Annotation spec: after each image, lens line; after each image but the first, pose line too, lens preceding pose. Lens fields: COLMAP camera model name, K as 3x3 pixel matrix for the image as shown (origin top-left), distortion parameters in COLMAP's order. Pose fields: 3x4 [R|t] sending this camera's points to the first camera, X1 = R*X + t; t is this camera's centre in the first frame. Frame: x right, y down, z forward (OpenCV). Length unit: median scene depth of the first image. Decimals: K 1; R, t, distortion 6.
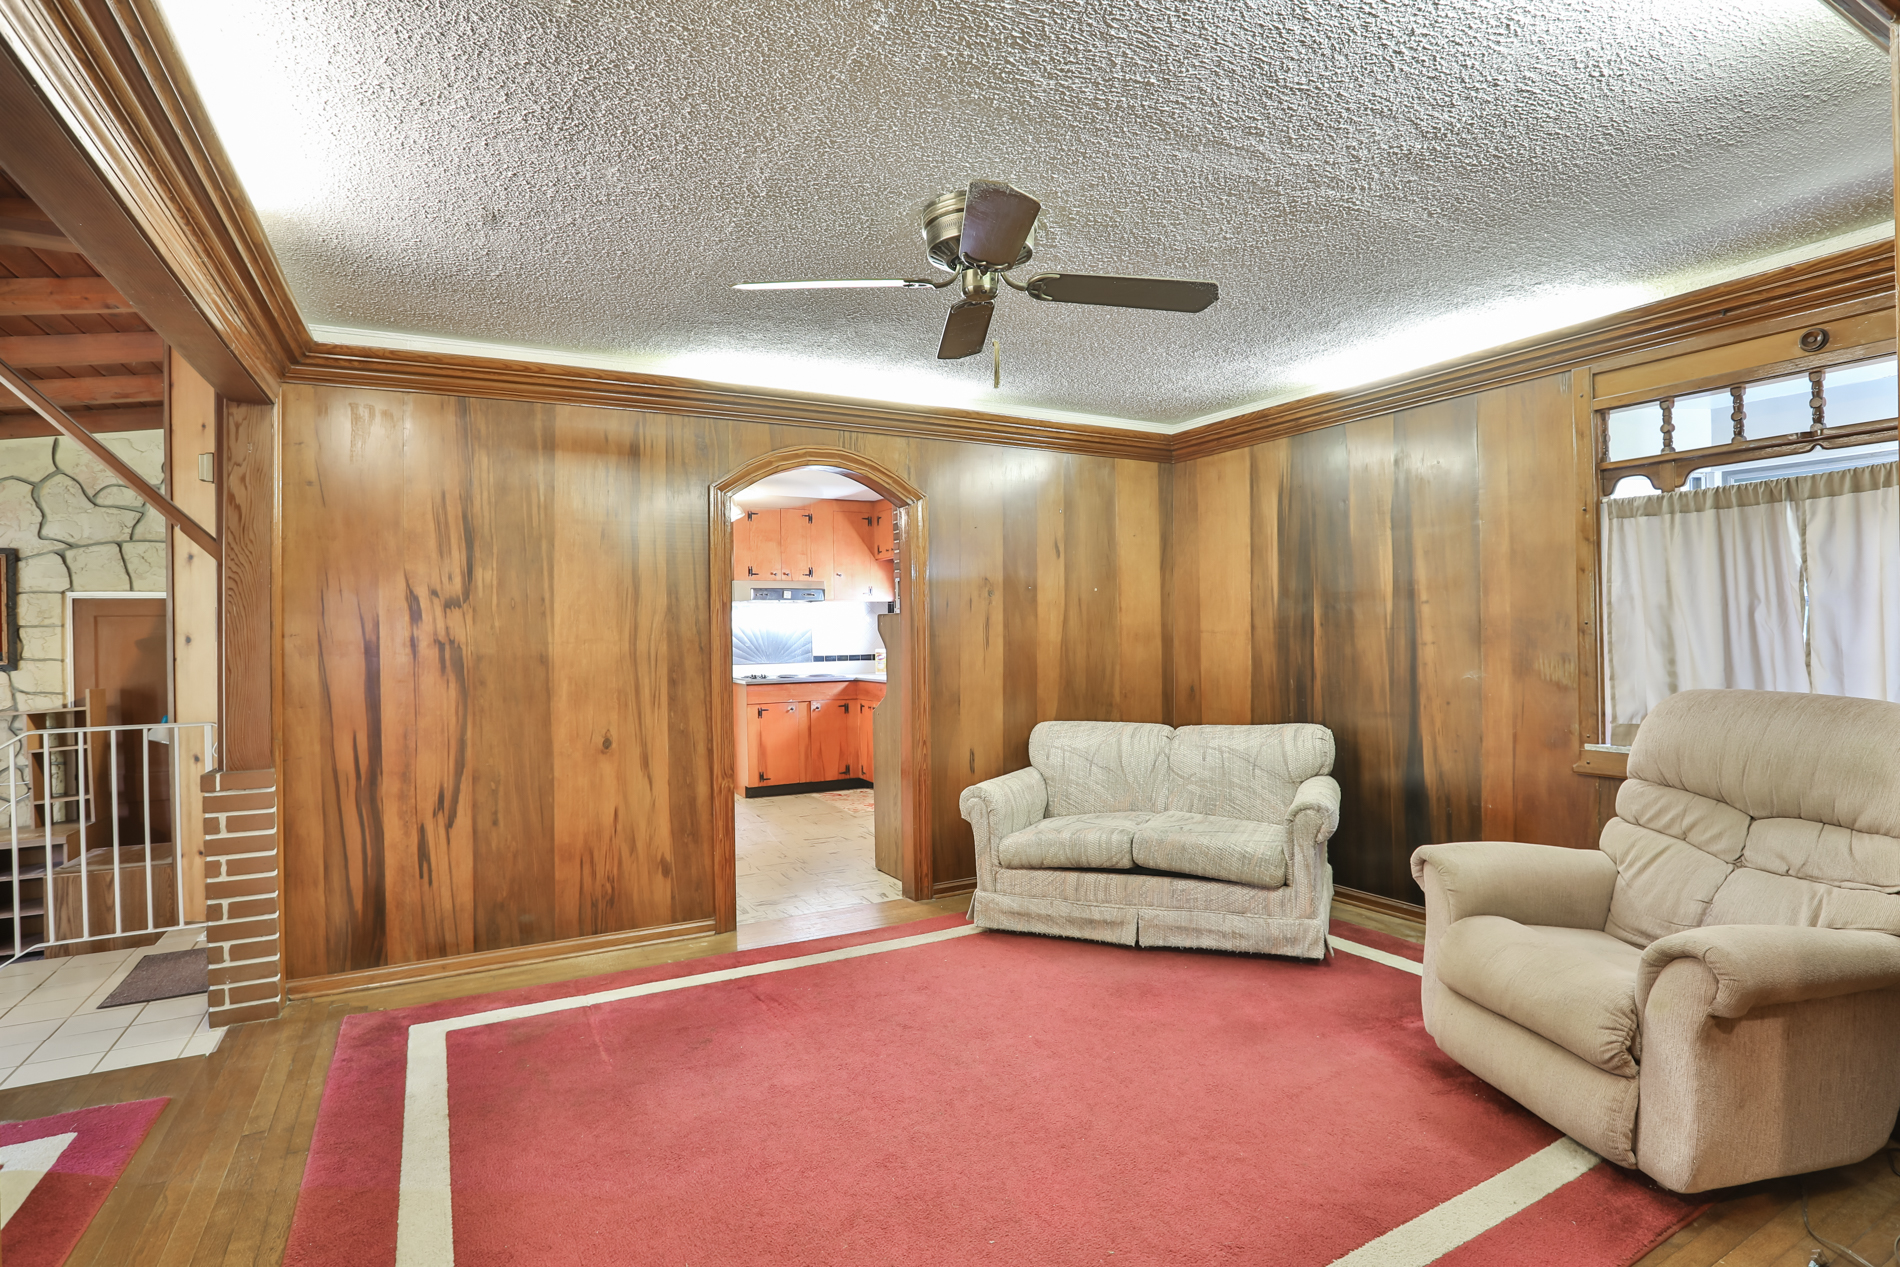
lens RADIAL K [[954.6, 0, 952.8], [0, 954.6, 635.3], [0, 0, 1]] dist [-0.050663, 0.019773]
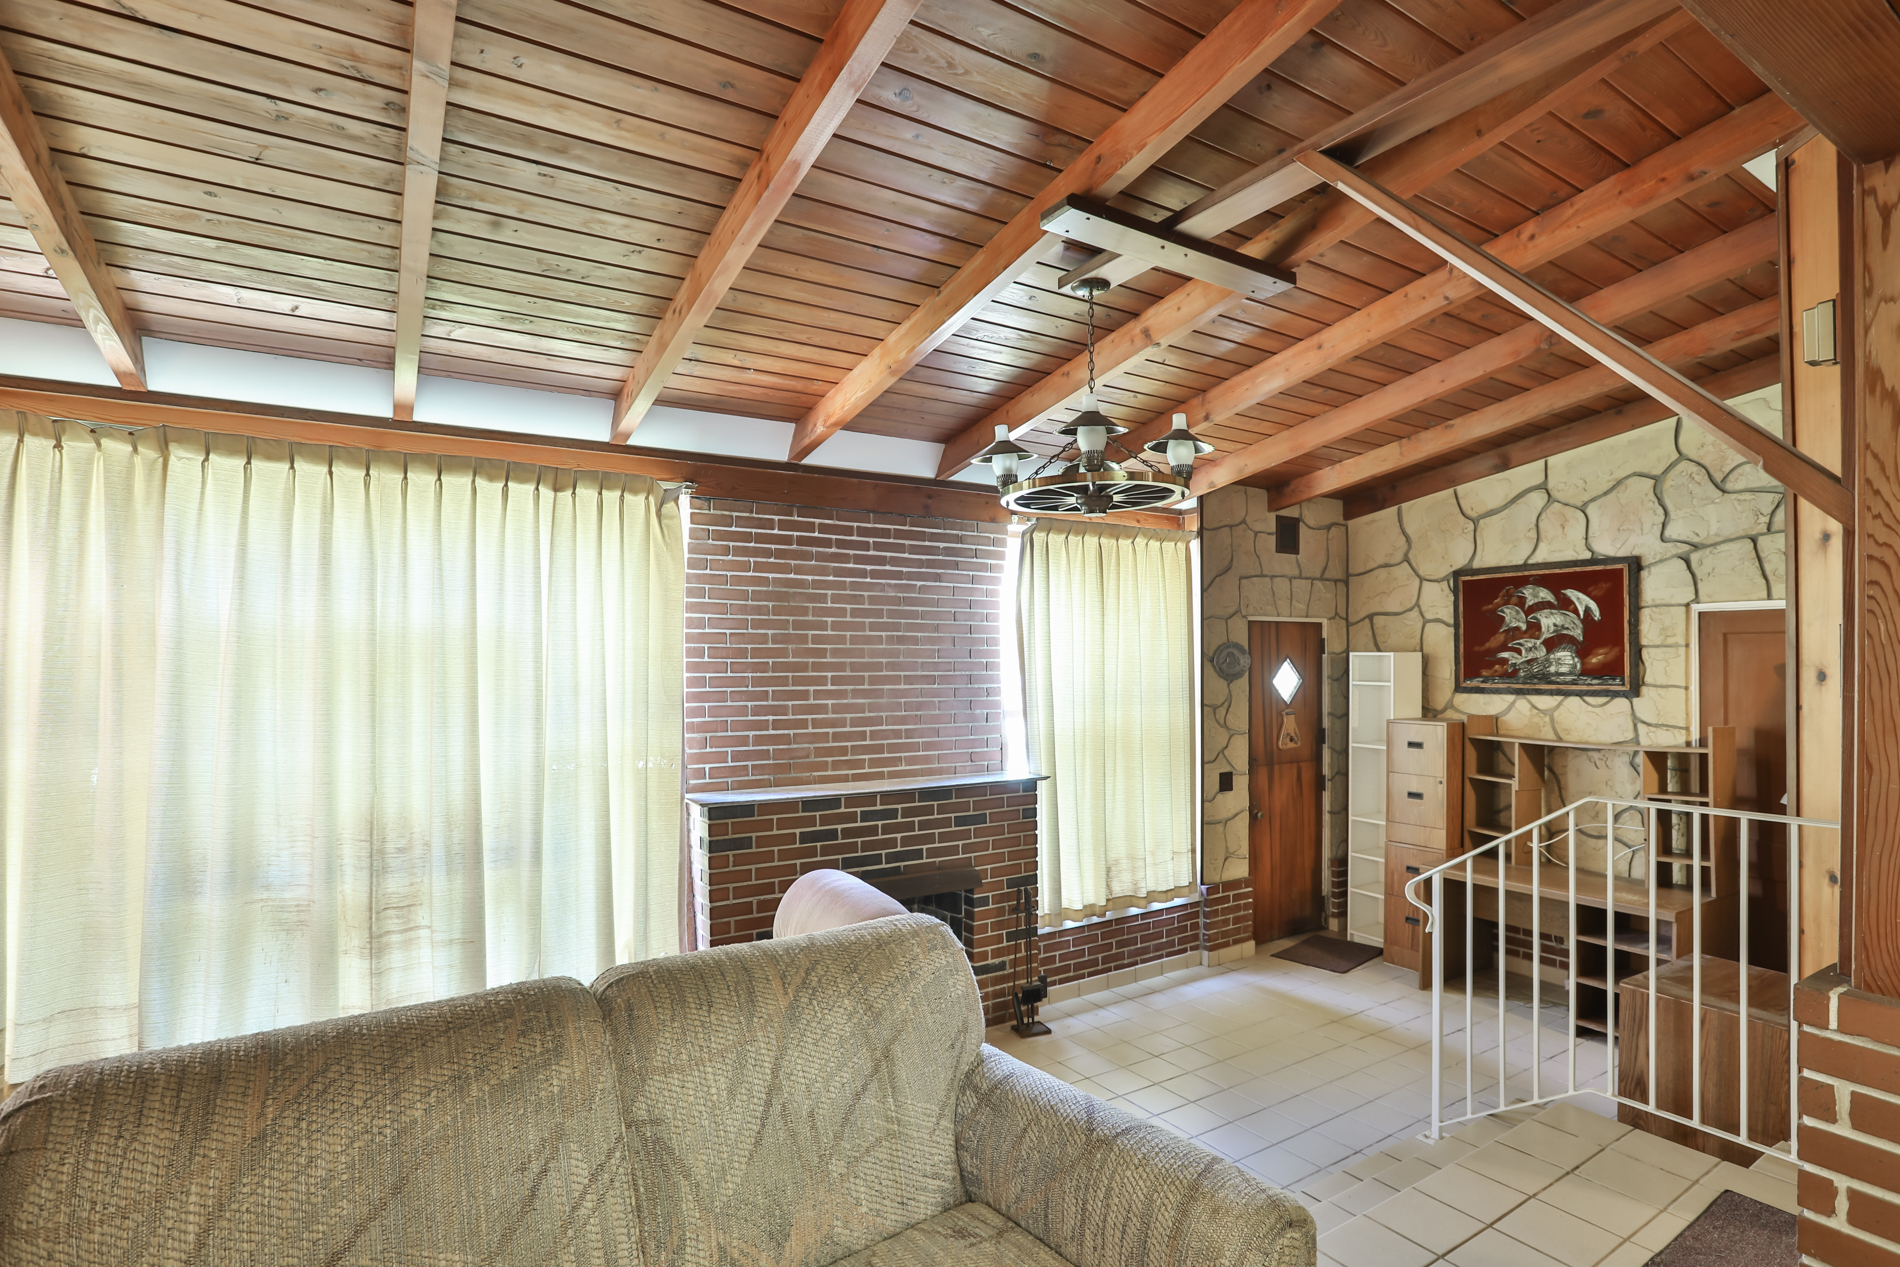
lens RADIAL K [[954.6, 0, 947.7], [0, 954.6, 646.4], [0, 0, 1]] dist [-0.050663, 0.019773]
pose [[0.087145, 0.004953, -0.996183, -0.200855], [-0.004824, 0.999978, 0.004550, -0.010314], [0.996184, 0.004410, 0.087167, 0.281512]]
